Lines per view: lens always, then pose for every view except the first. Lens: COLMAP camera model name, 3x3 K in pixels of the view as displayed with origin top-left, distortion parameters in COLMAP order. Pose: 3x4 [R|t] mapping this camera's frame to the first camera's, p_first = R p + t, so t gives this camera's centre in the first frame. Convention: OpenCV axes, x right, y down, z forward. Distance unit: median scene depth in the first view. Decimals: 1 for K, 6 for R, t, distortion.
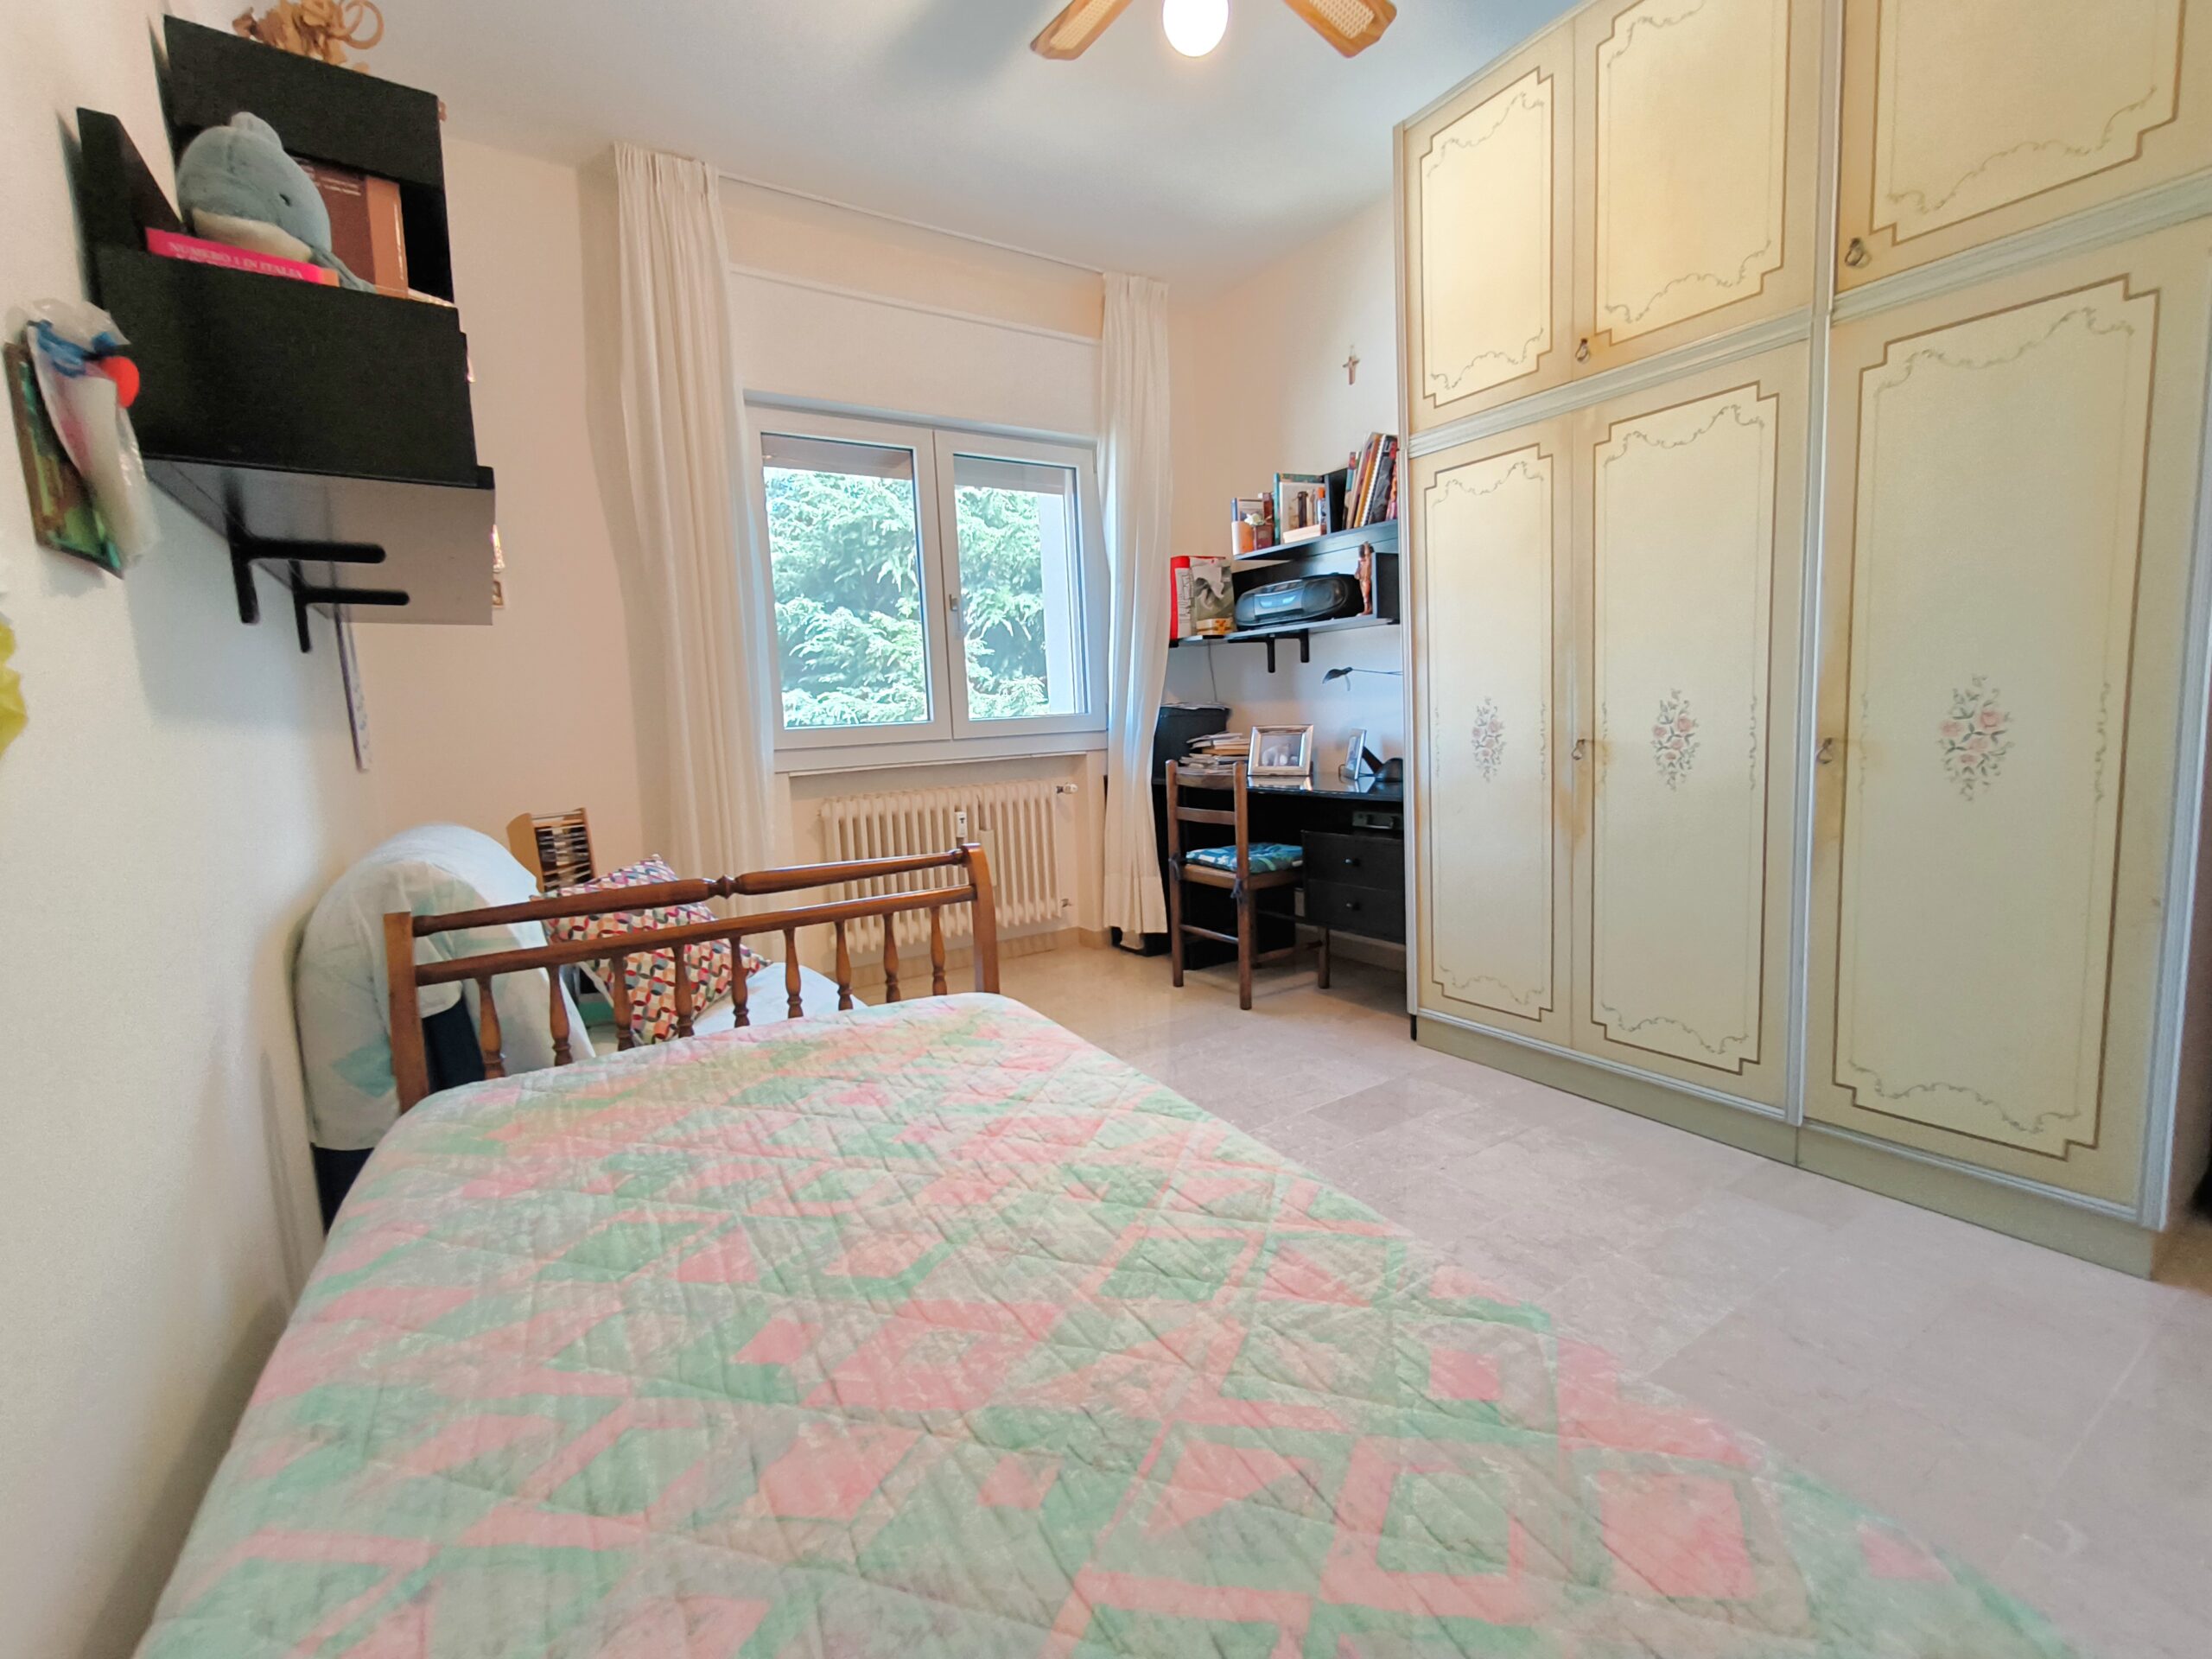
lens RADIAL K [[962.1, 0, 1117.4], [0, 962.1, 810.8], [0, 0, 1]] dist [-0.007873, 0.008282]
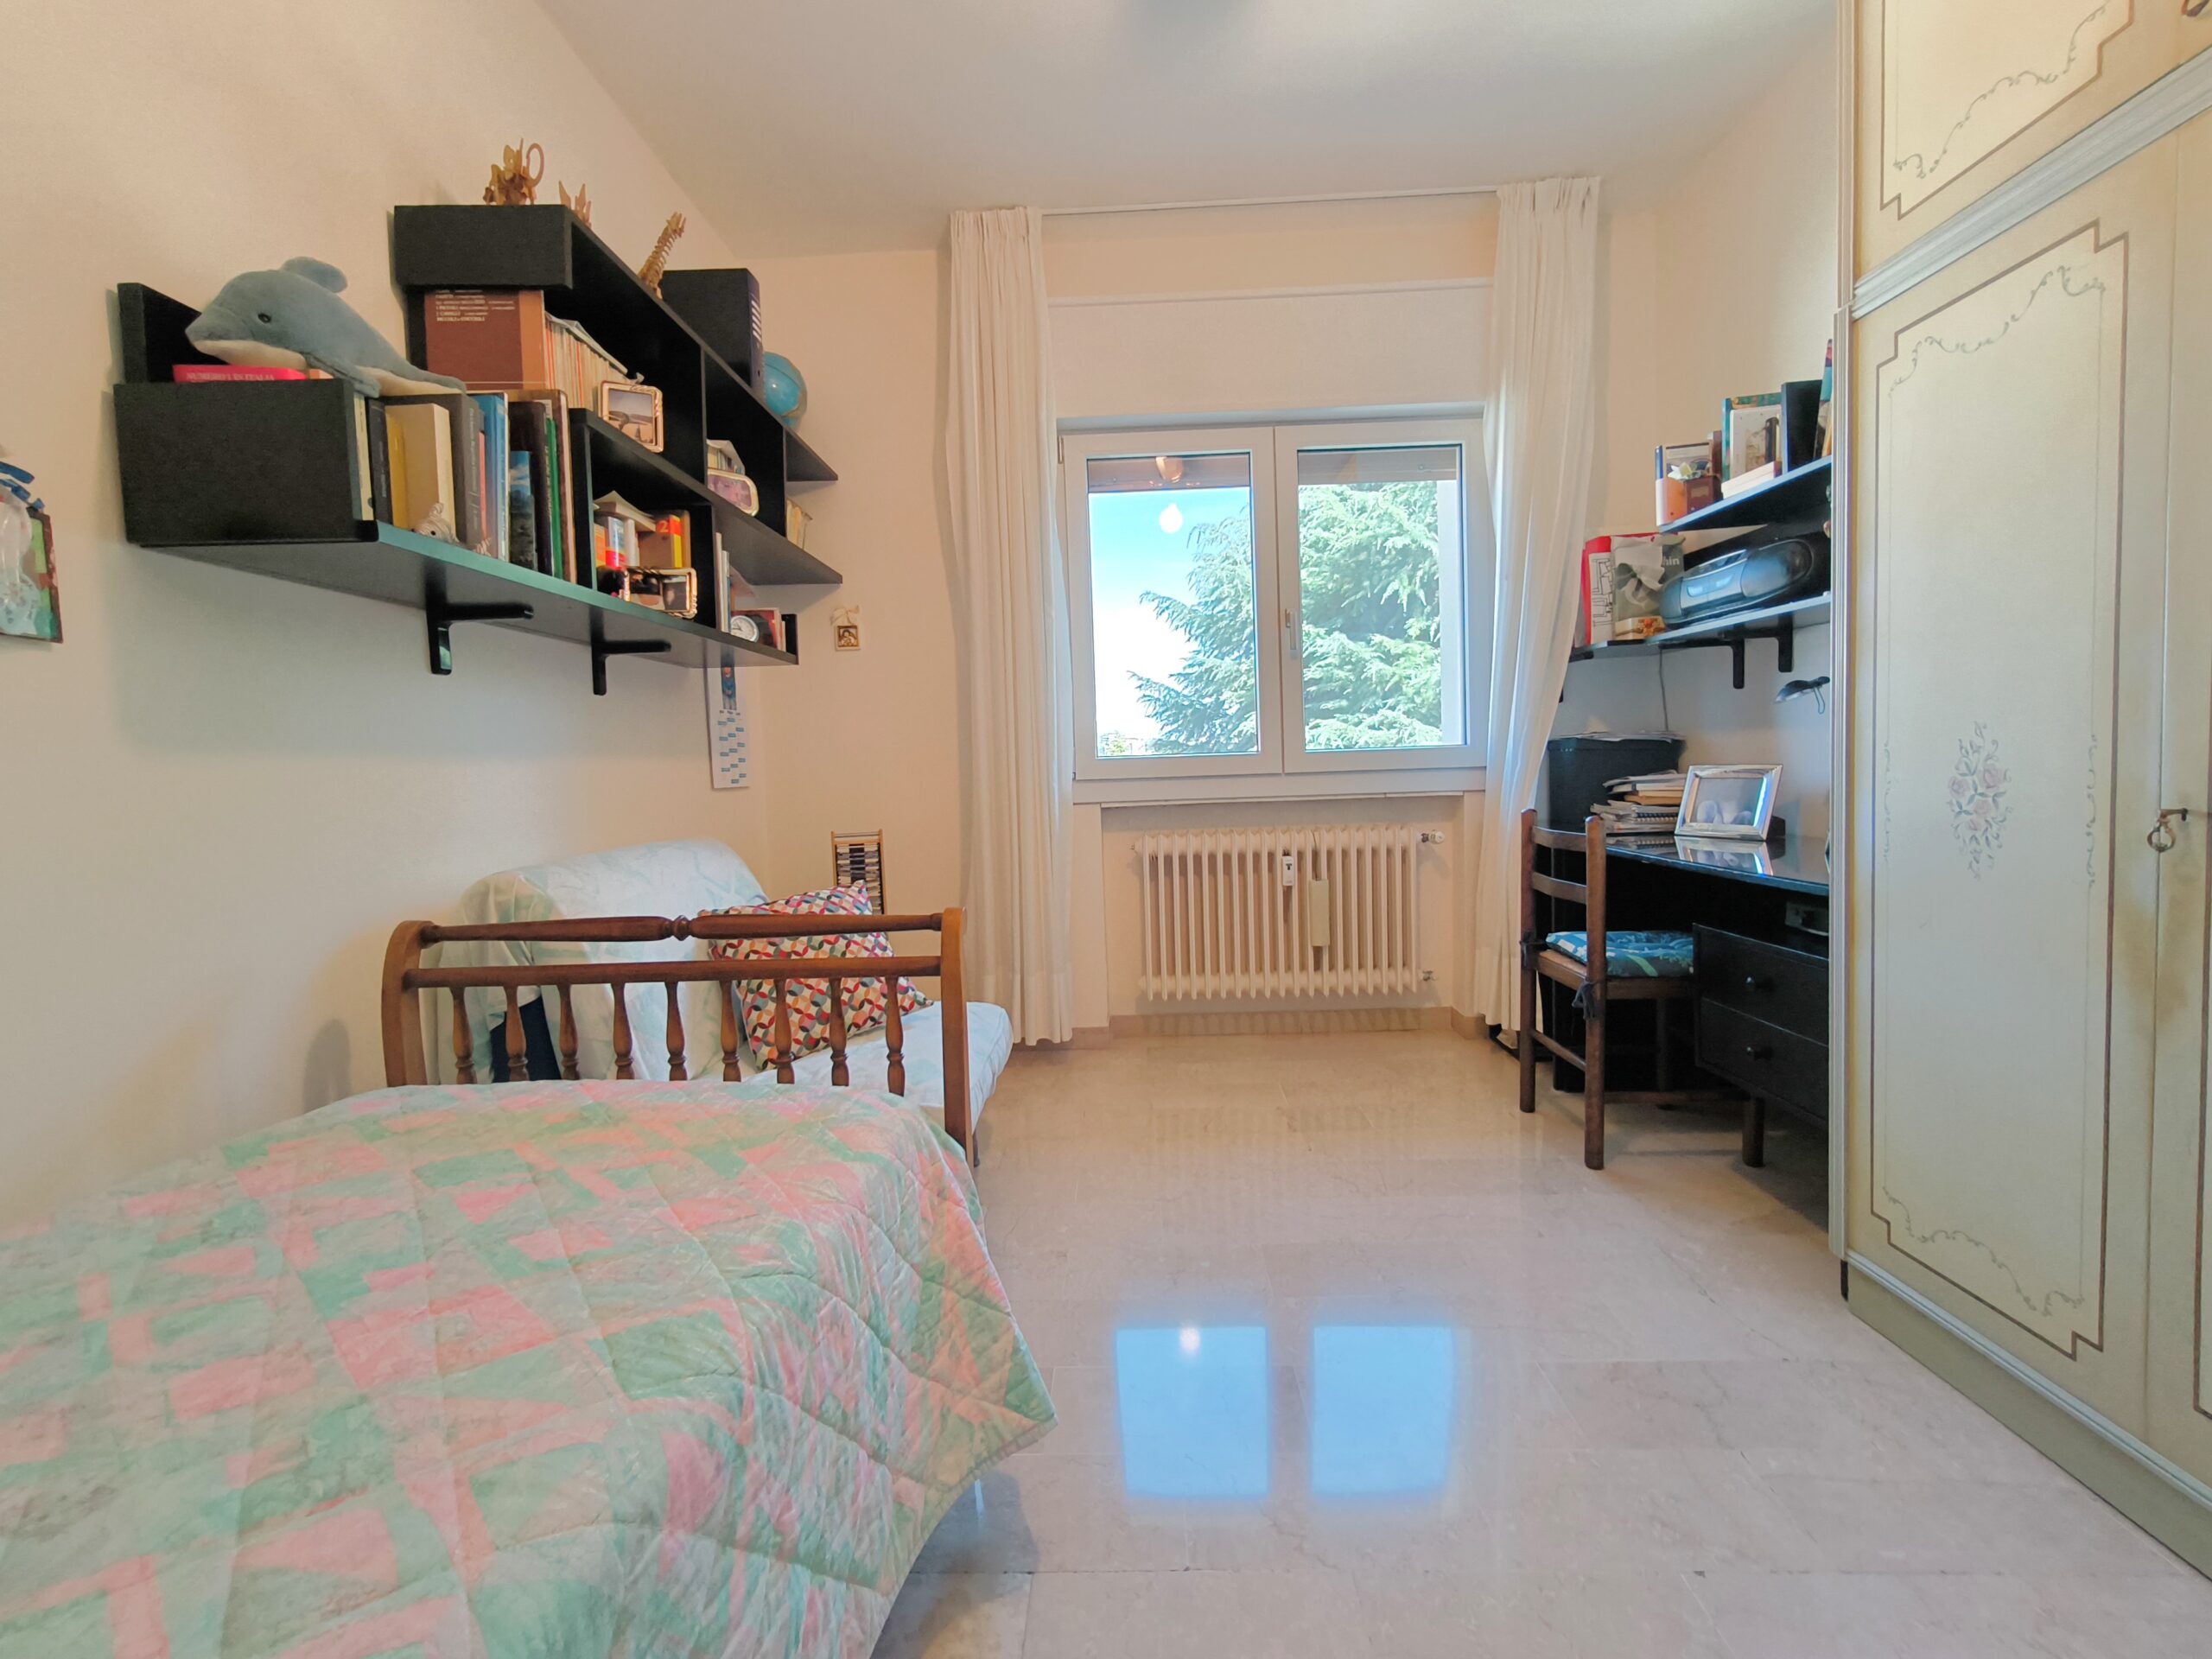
lens RADIAL K [[962.1, 0, 1104.2], [0, 962.1, 814.7], [0, 0, 1]] dist [-0.007873, 0.008282]
pose [[0.819114, 0.048034, -0.571616, 0.208151], [-0.061243, 0.998115, -0.003887, -0.024241], [0.570352, 0.038191, 0.820512, 0.191978]]
